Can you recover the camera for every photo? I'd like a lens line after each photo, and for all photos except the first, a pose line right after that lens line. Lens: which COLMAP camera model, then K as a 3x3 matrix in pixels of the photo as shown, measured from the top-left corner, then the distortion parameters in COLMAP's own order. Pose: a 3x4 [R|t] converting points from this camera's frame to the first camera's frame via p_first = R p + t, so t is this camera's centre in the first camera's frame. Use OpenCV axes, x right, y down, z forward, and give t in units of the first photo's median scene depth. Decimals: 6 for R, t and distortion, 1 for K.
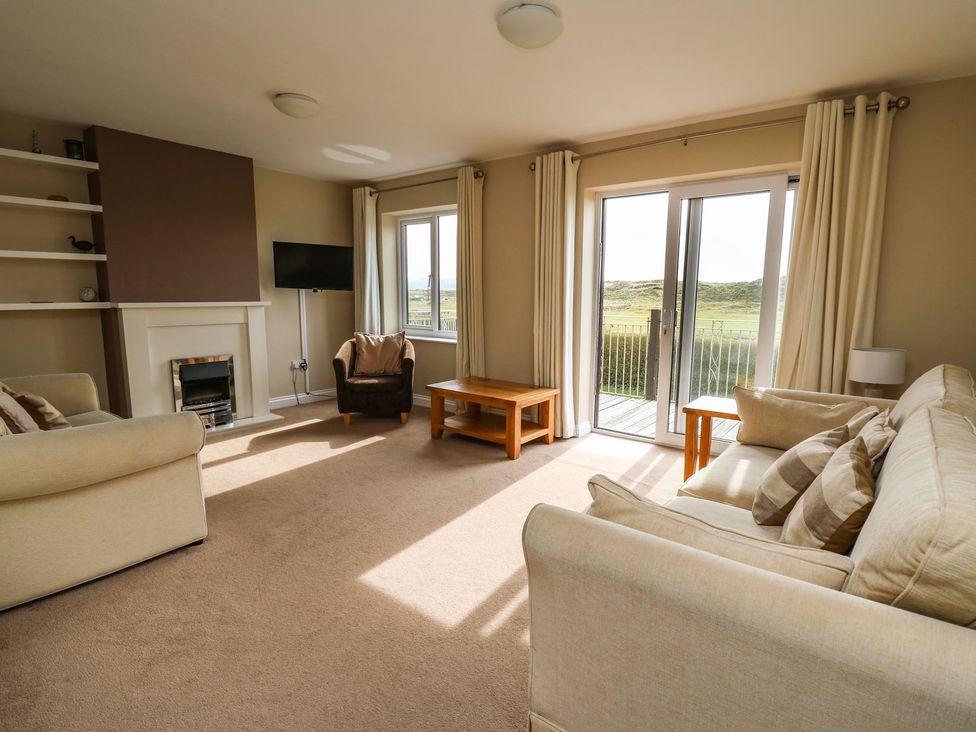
lens RADIAL K [[534.4, 0, 488.0], [0, 534.4, 366.0], [0, 0, 1]] dist [0.020834, -0.011279]
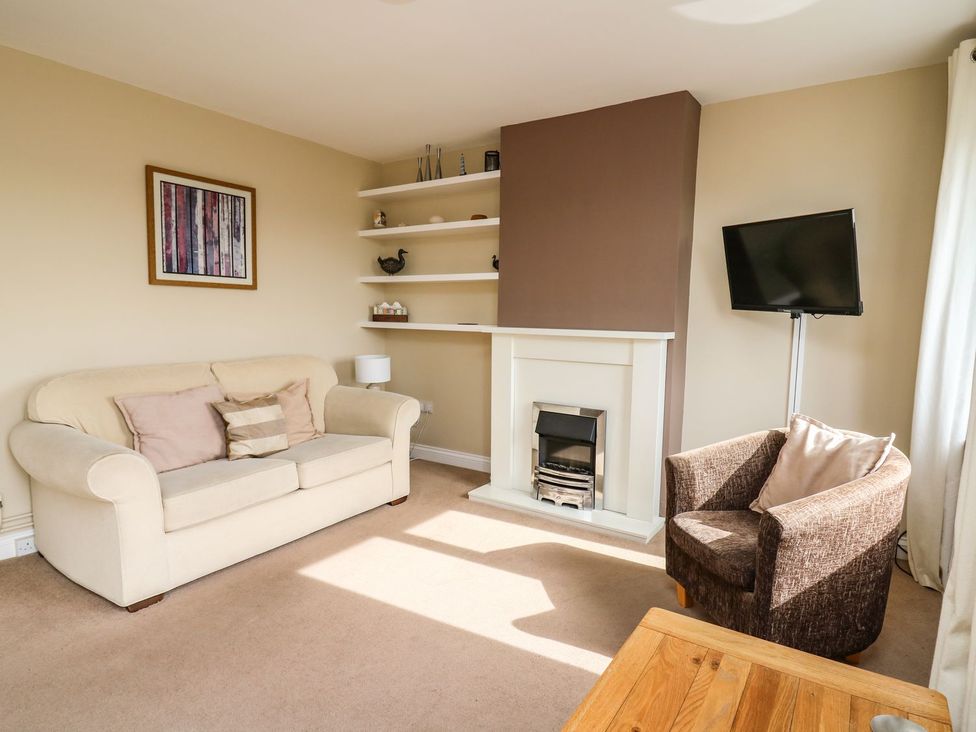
lens RADIAL K [[559.3, 0, 518.8], [0, 559.3, 366.8], [0, 0, 1]] dist [0.022157, -0.000187]
pose [[0.065414, 0.091996, -0.993608, 0.201850], [-0.154325, 0.984693, 0.081011, -0.118753], [0.985852, 0.148039, 0.078610, 0.876983]]
